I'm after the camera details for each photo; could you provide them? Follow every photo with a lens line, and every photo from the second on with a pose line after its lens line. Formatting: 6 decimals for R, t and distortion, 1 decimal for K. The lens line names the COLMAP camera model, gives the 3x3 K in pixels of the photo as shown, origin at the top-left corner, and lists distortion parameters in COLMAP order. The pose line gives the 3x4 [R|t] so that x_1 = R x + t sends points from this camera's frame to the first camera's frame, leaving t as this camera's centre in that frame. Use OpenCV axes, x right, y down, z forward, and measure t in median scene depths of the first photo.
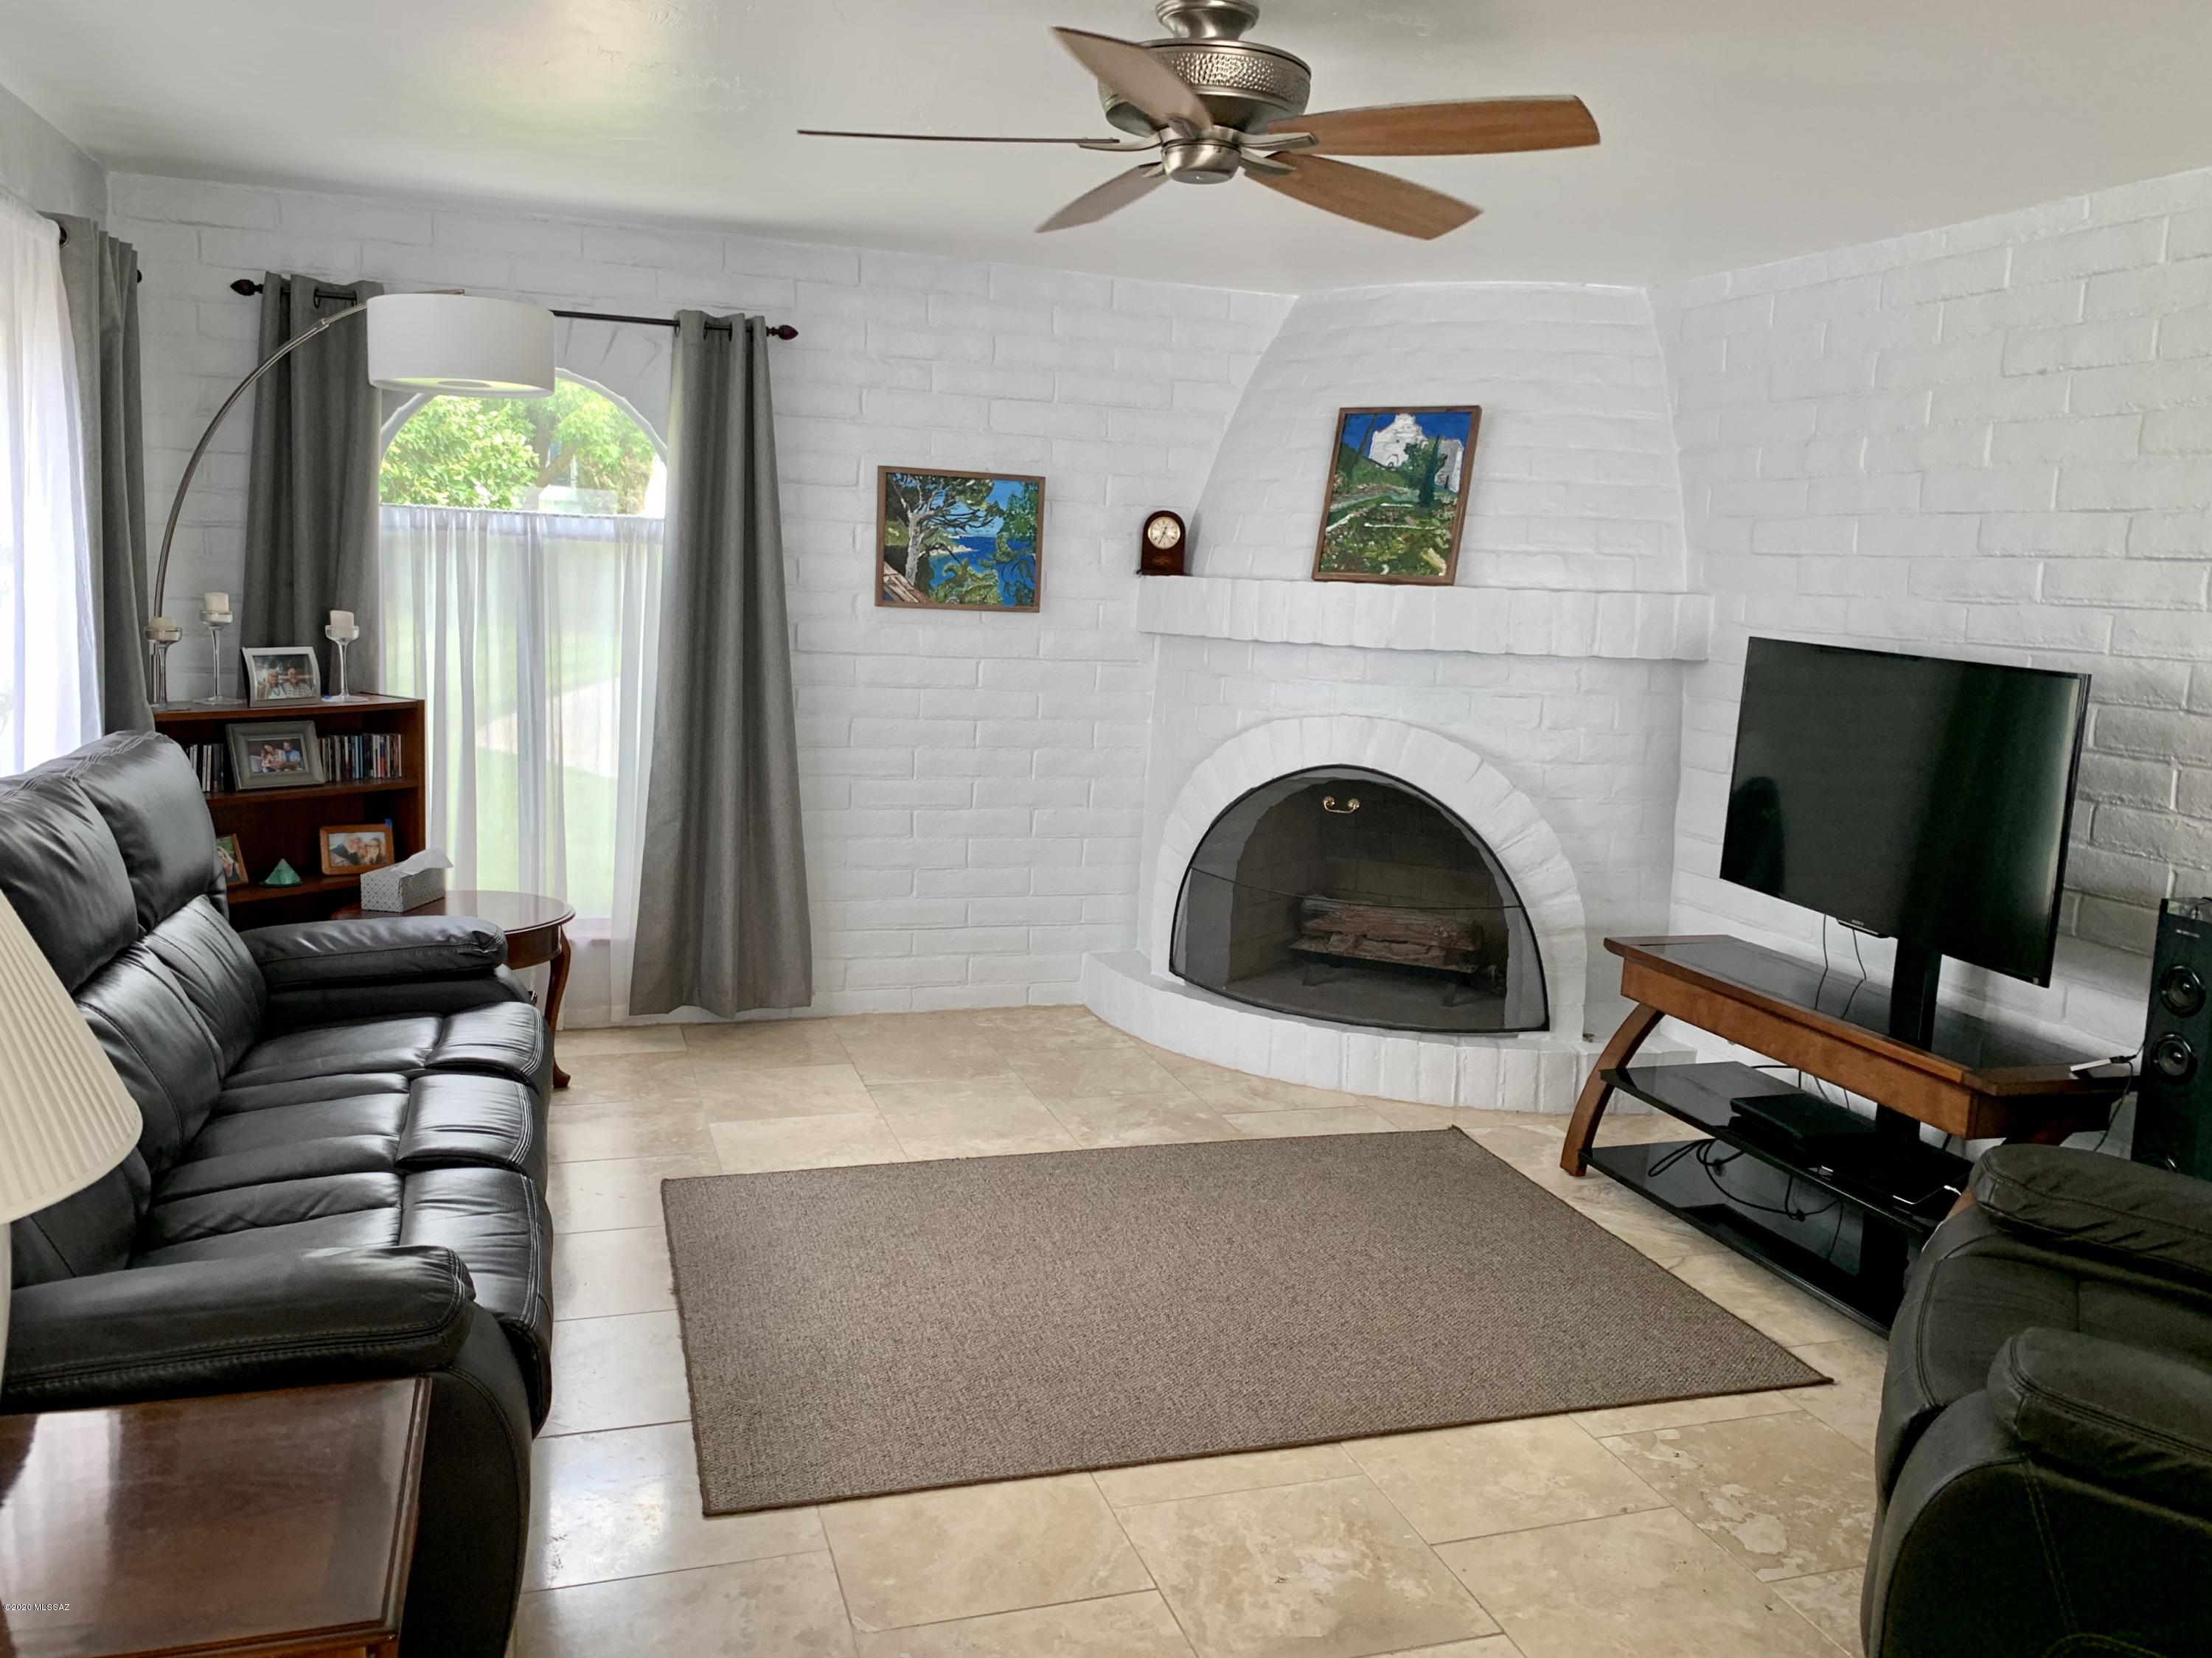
lens RADIAL K [[1735.9, 0, 1106.0], [0, 1735.9, 829.0], [0, 0, 1]] dist [-0.010159, -0.001178]
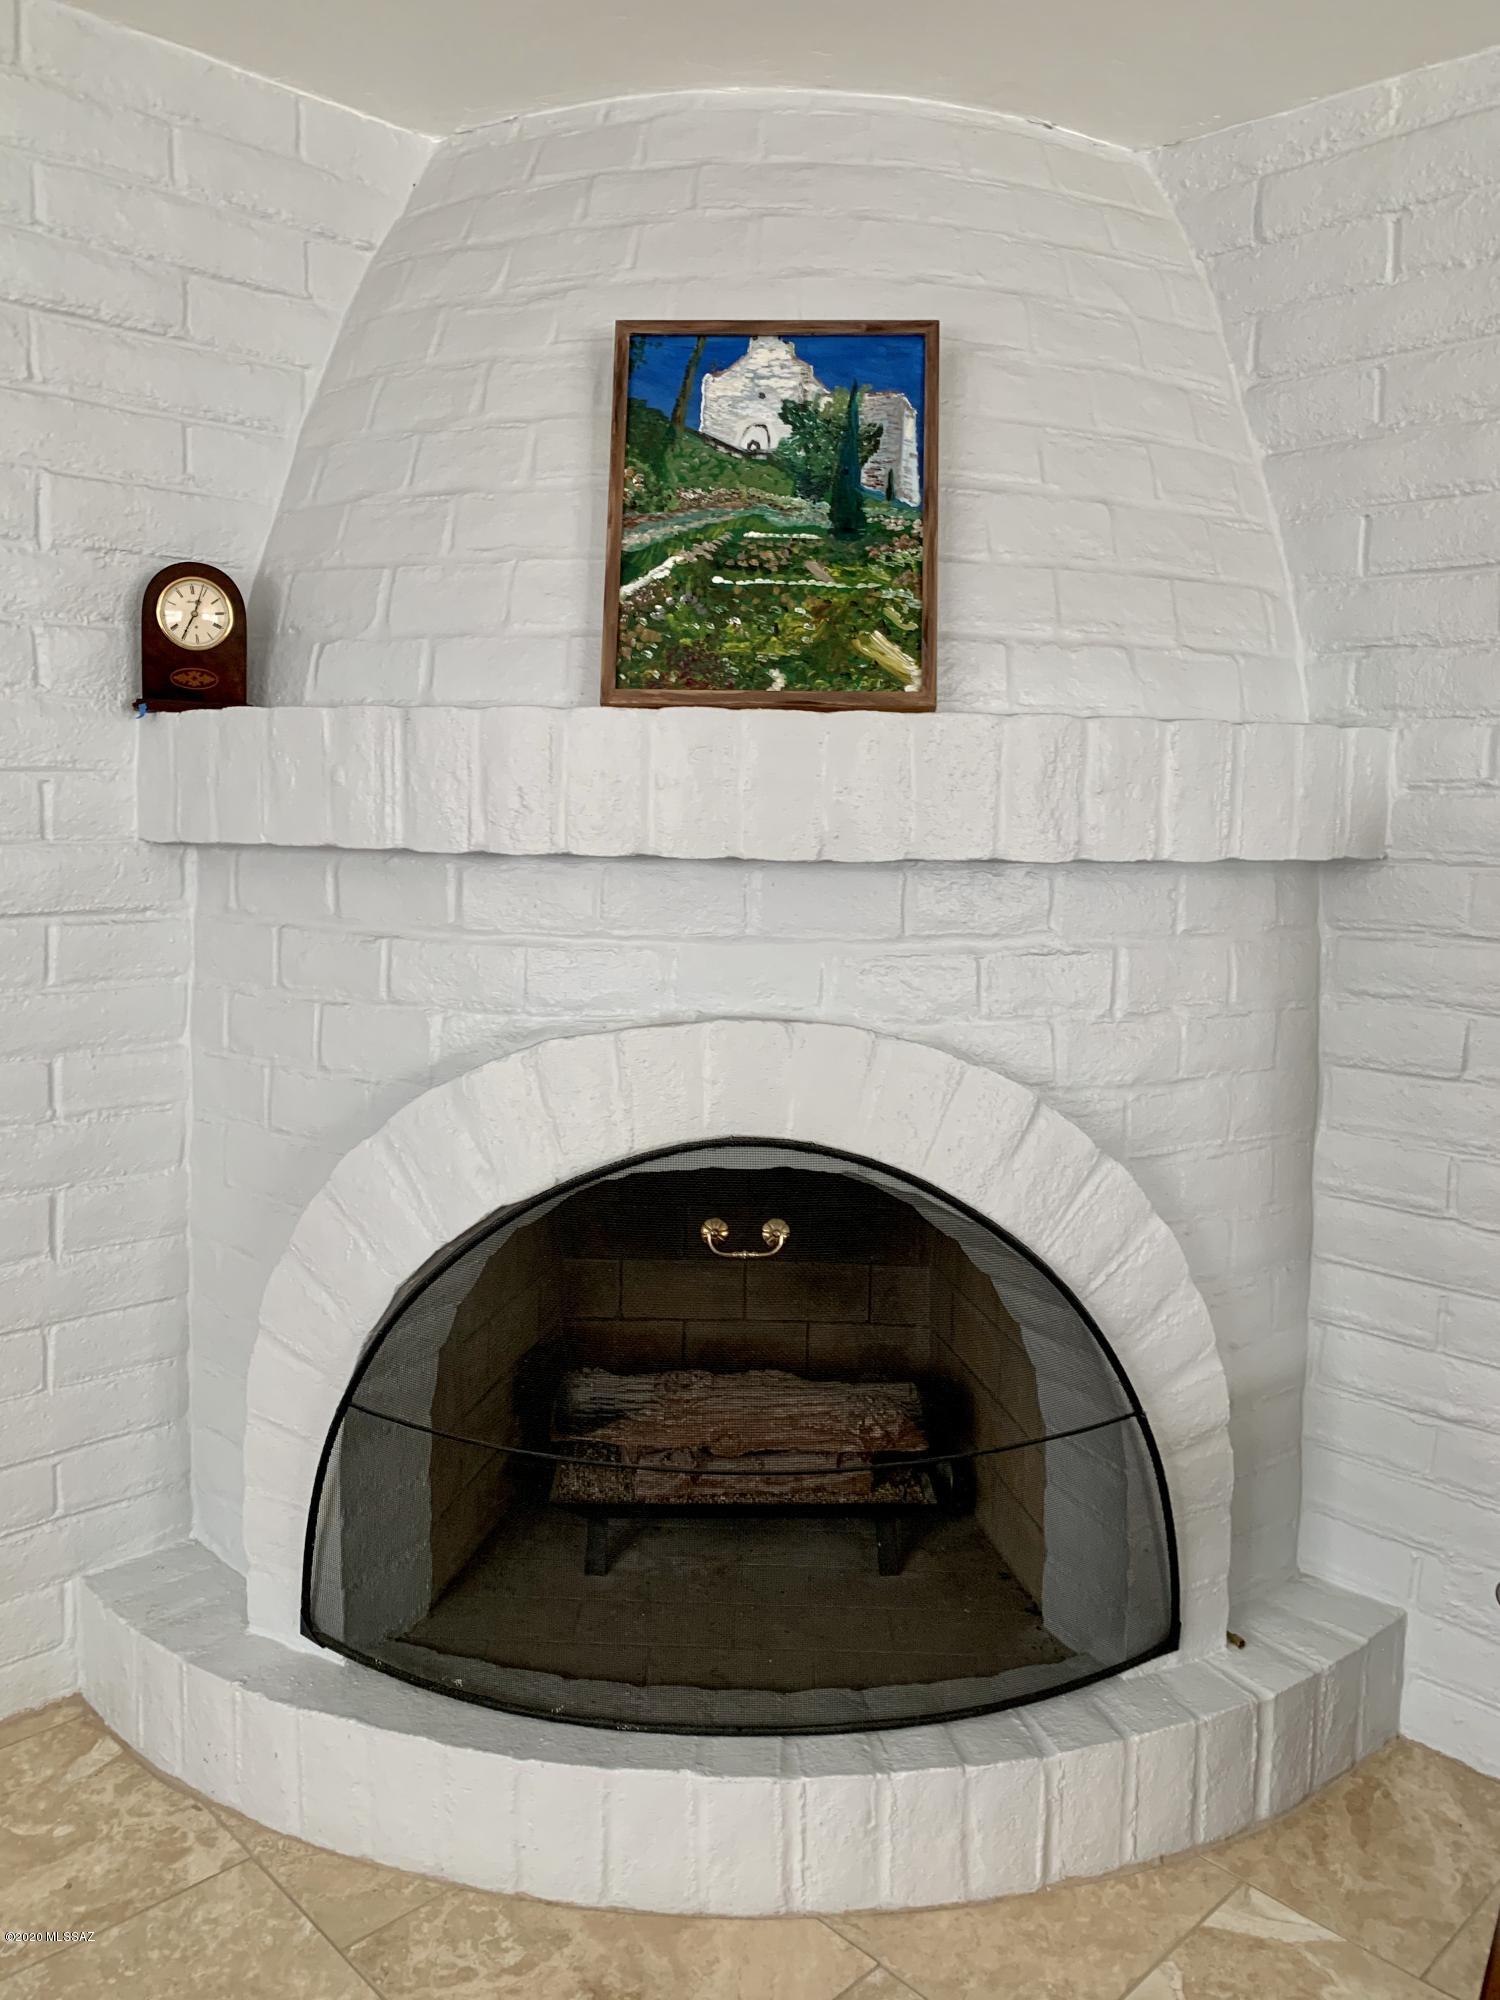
lens RADIAL K [[1518.8, 0, 746.8], [0, 1518.8, 981.8], [0, 0, 1]] dist [0.049014, -0.084292]
pose [[0.896649, -0.075573, 0.436245, -0.018457], [0.082030, 0.996622, 0.004047, -0.076058], [-0.435077, 0.032156, 0.899819, 0.660892]]
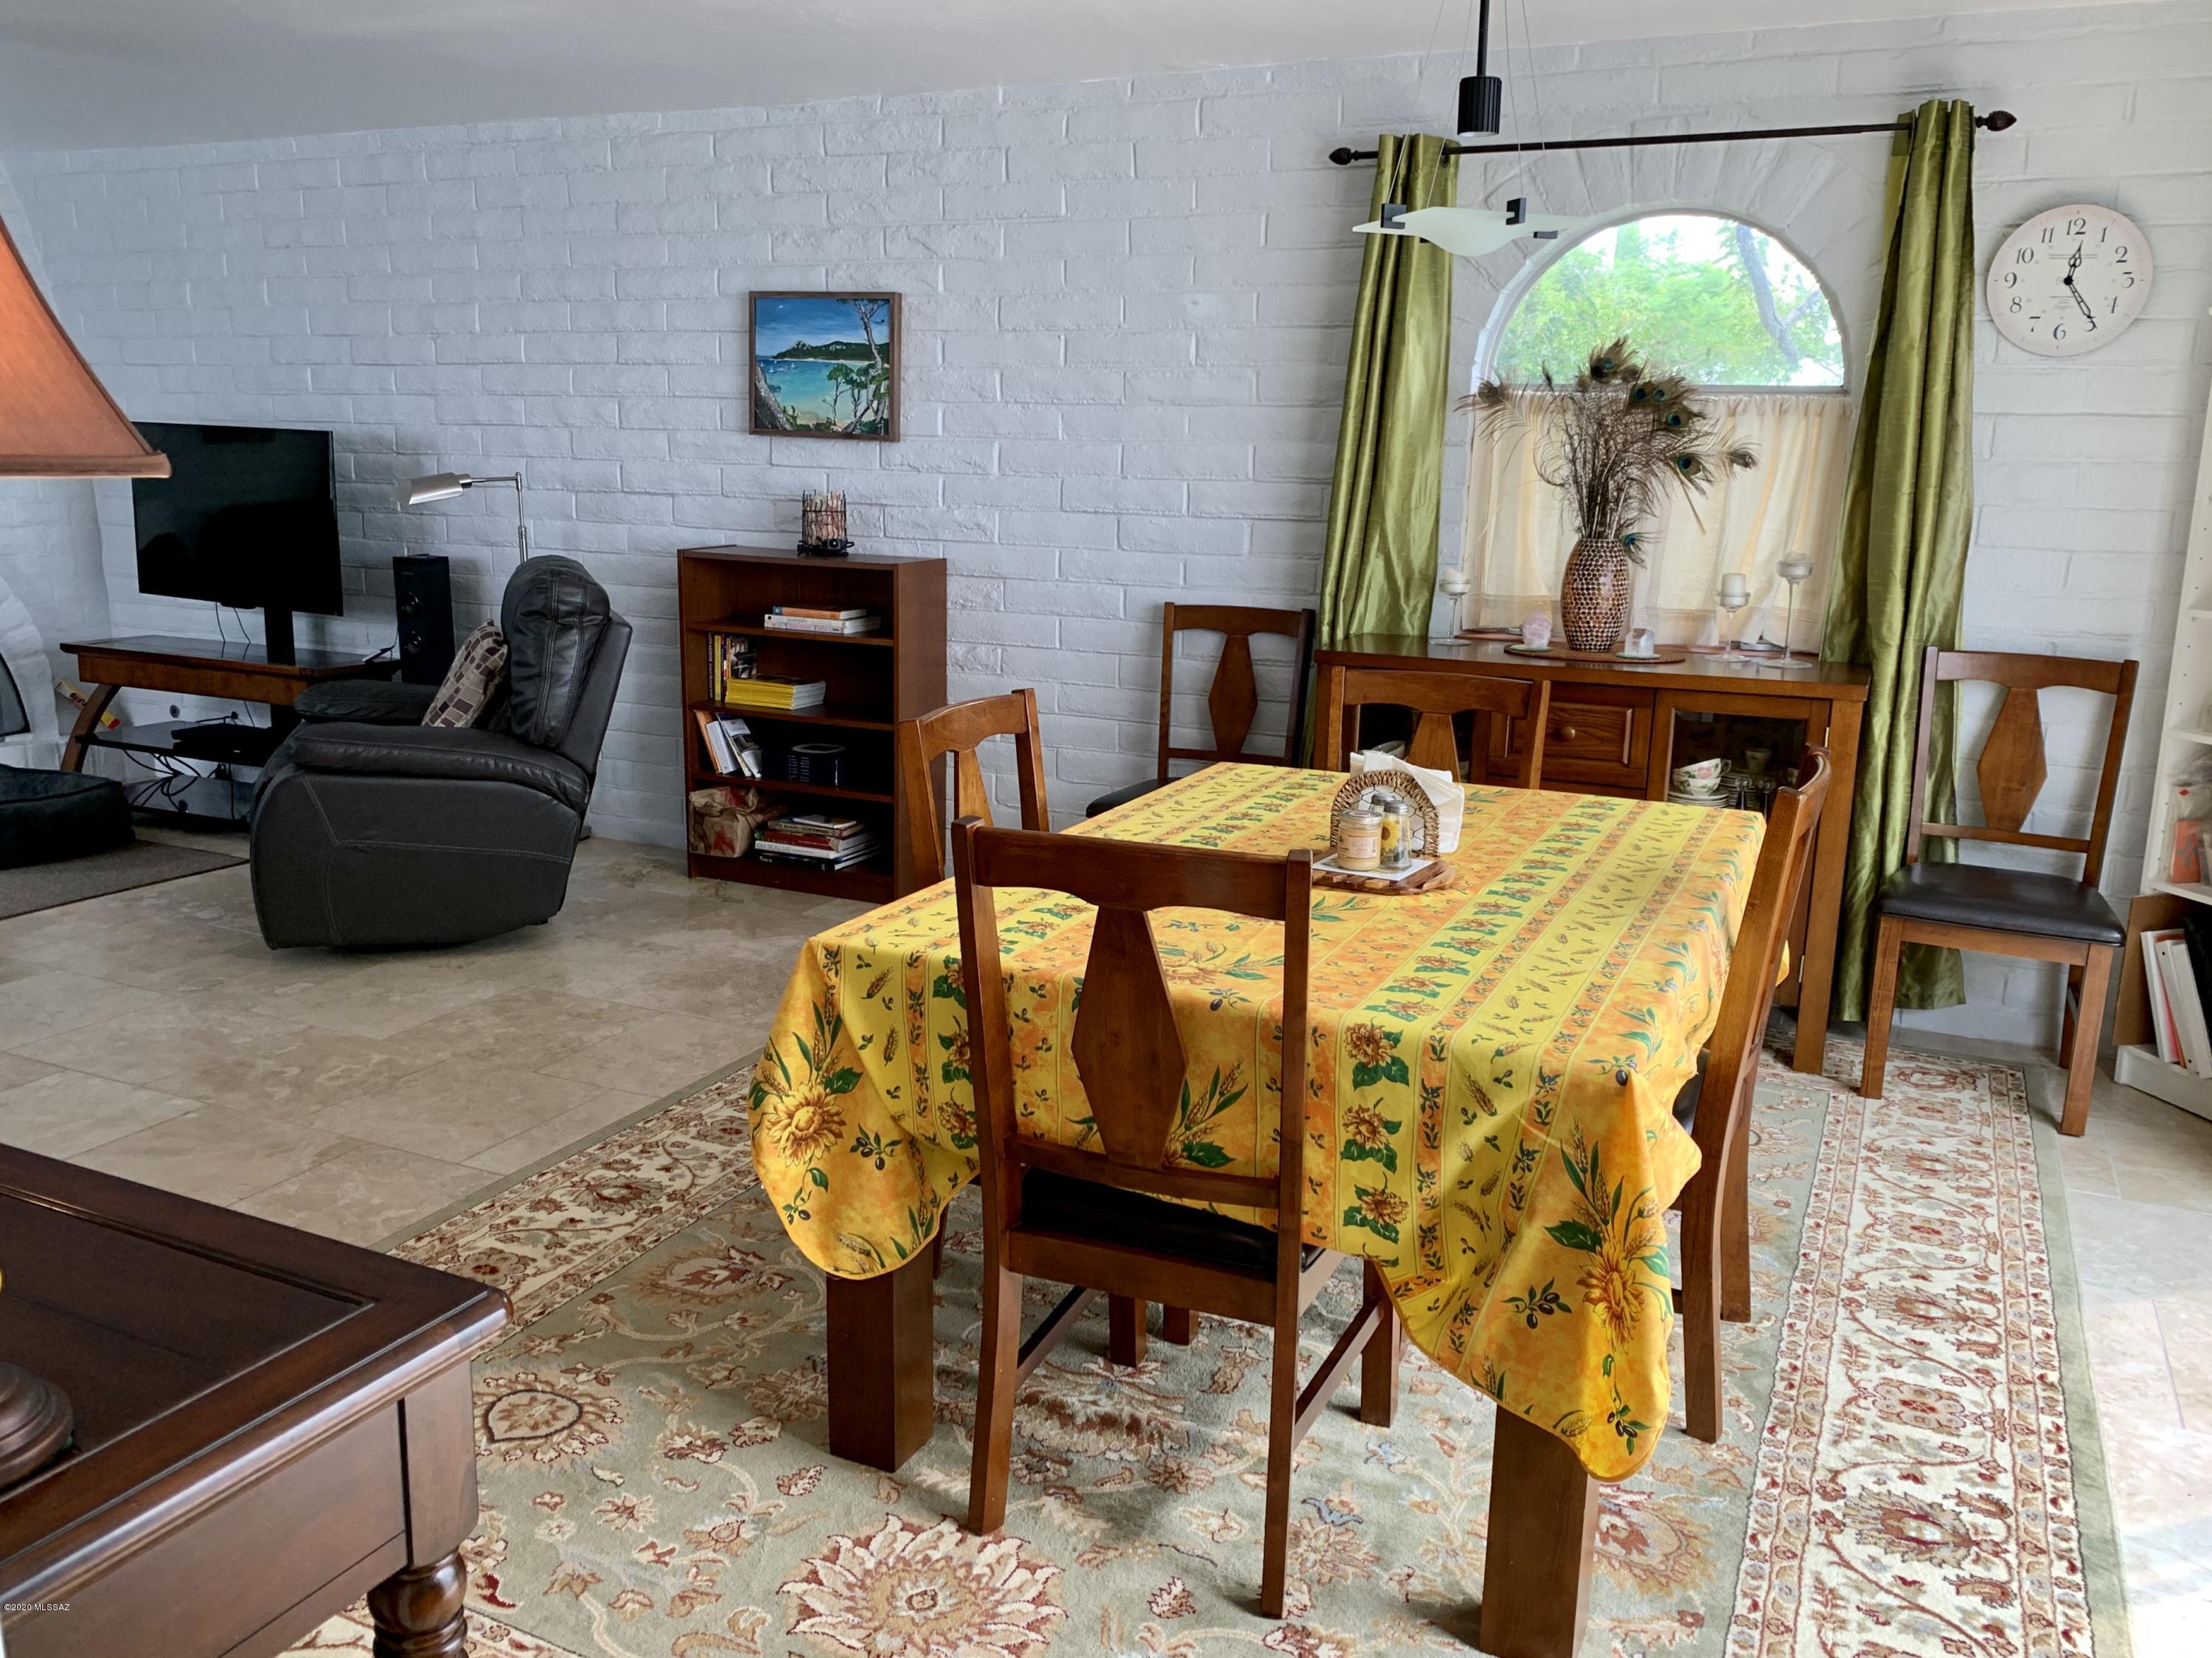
lens RADIAL K [[1735.9, 0, 1106.0], [0, 1735.9, 829.0], [0, 0, 1]] dist [-0.010159, -0.001178]
pose [[0.676120, -0.182694, 0.713782, -0.142919], [0.114794, 0.983060, 0.142879, 0.093859], [-0.727794, -0.014665, 0.685639, -0.496407]]
